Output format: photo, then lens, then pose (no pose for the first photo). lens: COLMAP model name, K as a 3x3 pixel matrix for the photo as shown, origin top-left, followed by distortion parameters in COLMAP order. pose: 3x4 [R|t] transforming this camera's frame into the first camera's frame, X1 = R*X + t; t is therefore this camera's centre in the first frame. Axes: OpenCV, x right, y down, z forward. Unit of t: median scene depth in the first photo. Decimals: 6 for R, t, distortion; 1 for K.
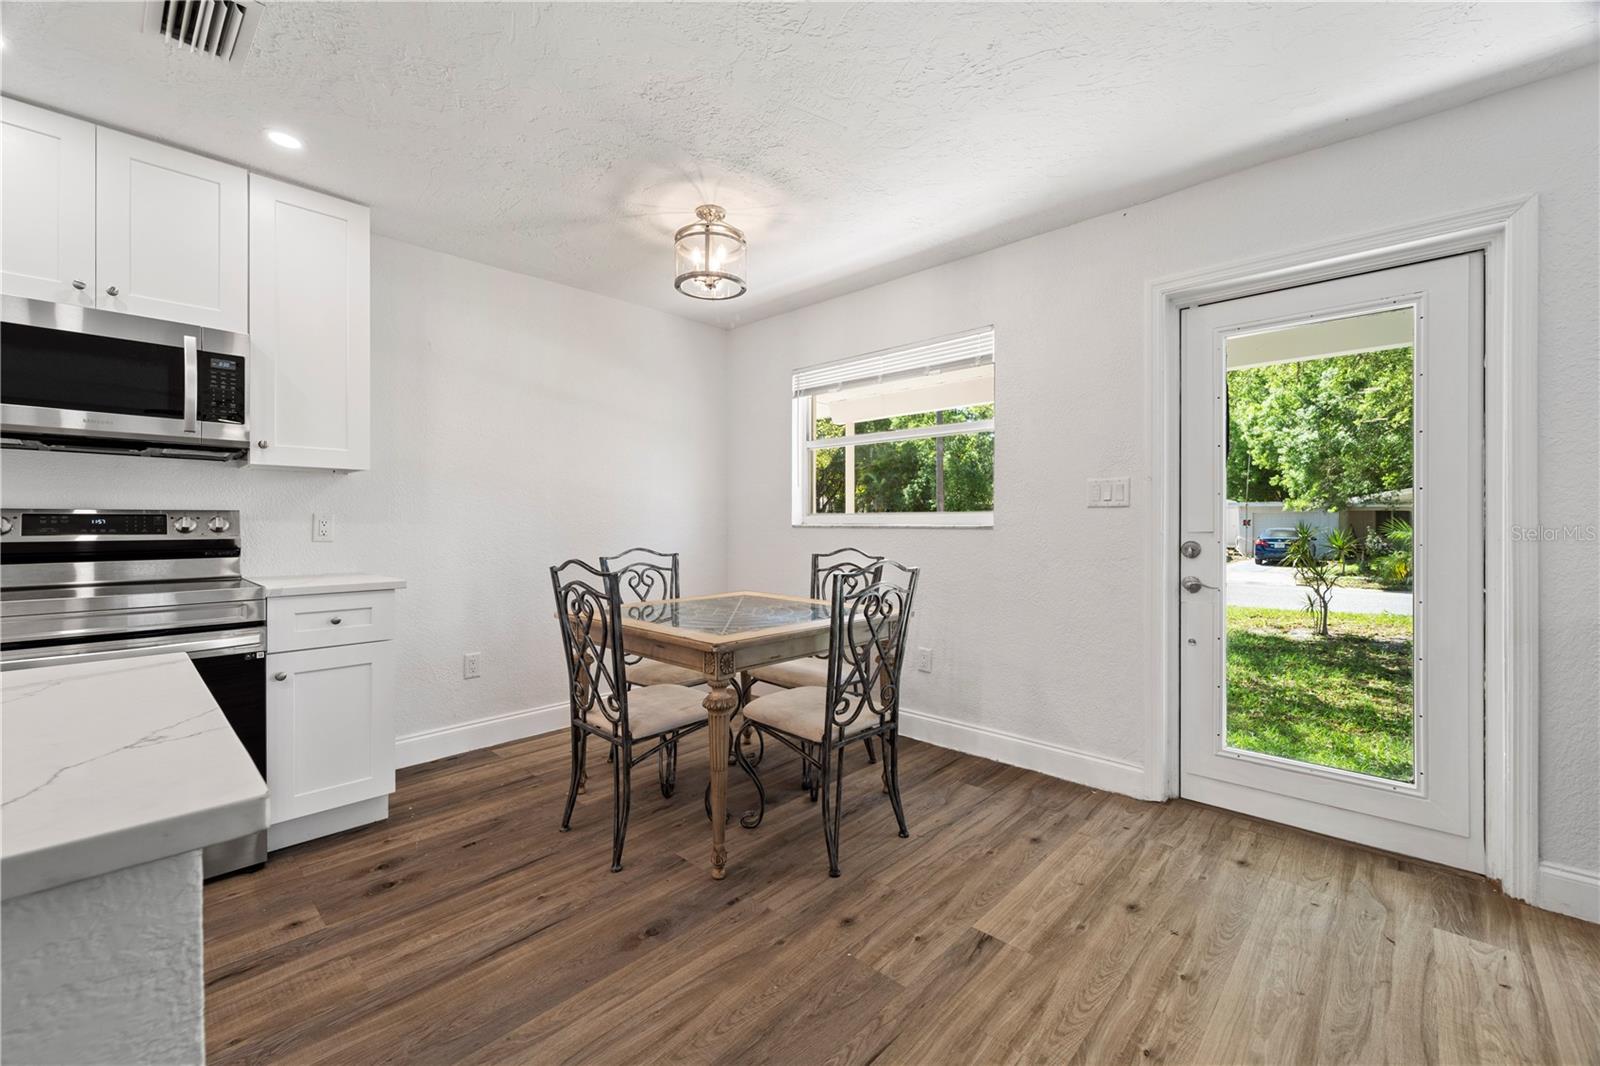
lens RADIAL K [[649.7, 0, 801.0], [0, 649.7, 530.4], [0, 0, 1]] dist [-0.000839, 0.000207]
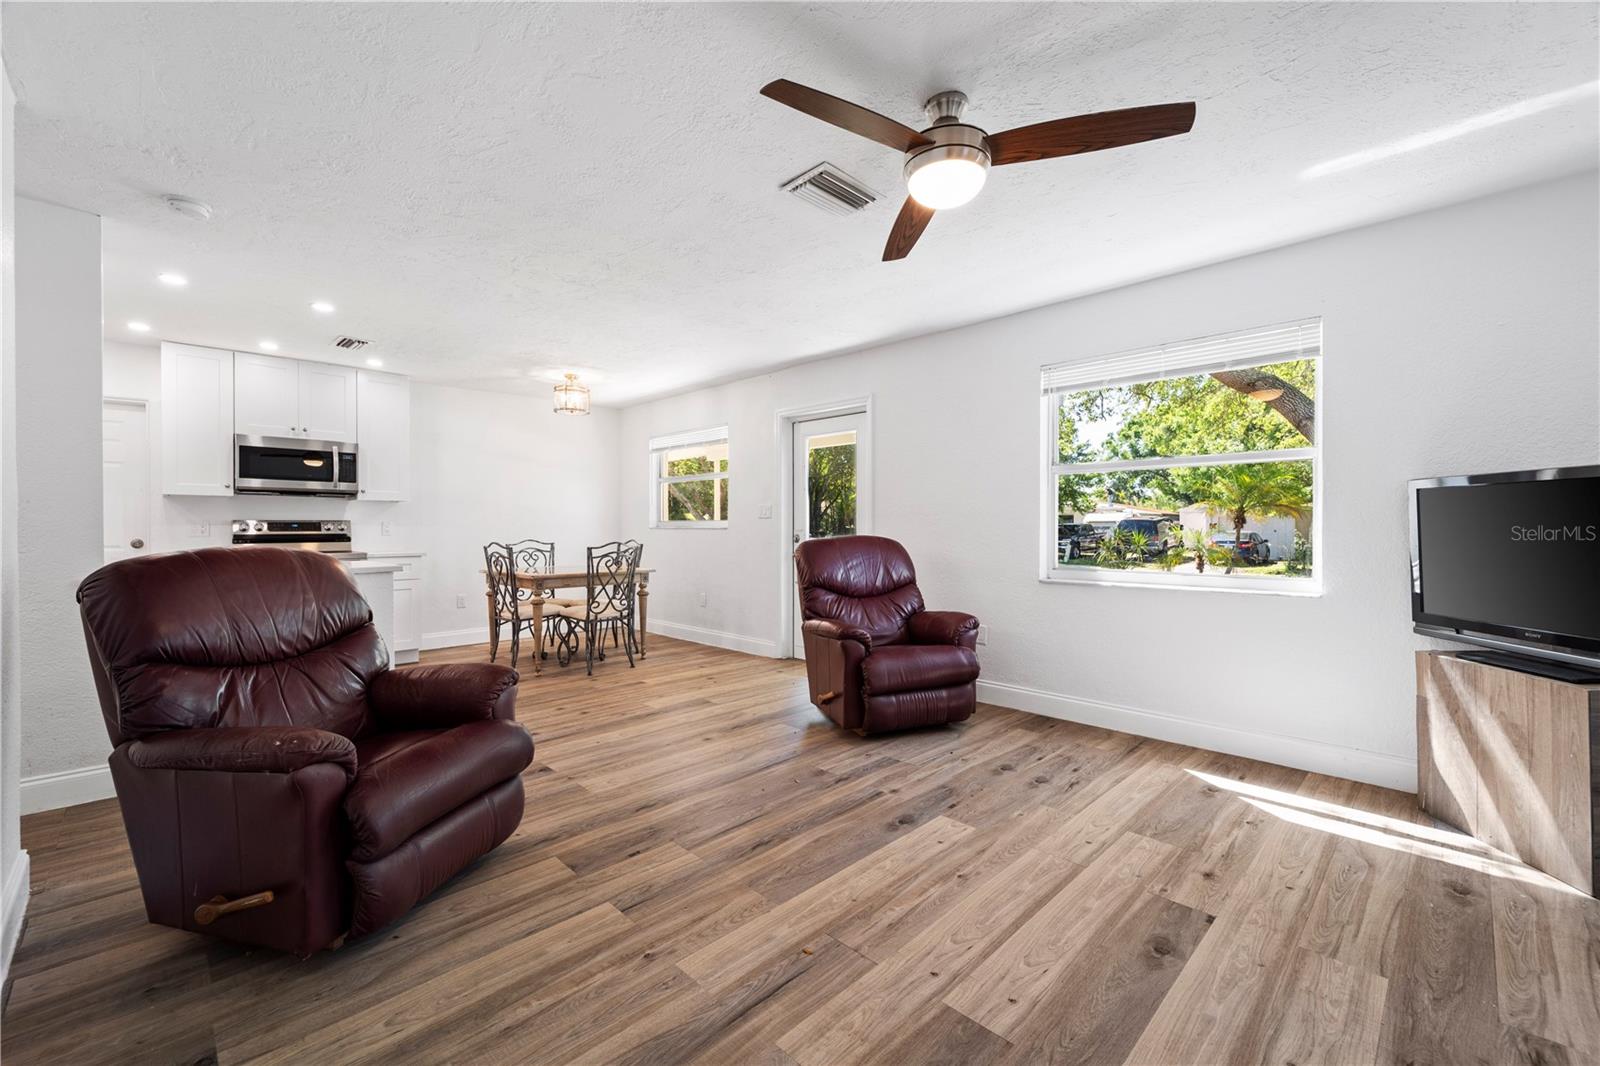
lens RADIAL K [[649.7, 0, 803.9], [0, 649.7, 530.3], [0, 0, 1]] dist [-0.000839, 0.000207]
pose [[0.997766, 0.006432, -0.066489, 0.814499], [-0.006323, 0.999978, 0.001847, -0.010627], [0.066499, -0.001423, 0.997785, -1.100345]]
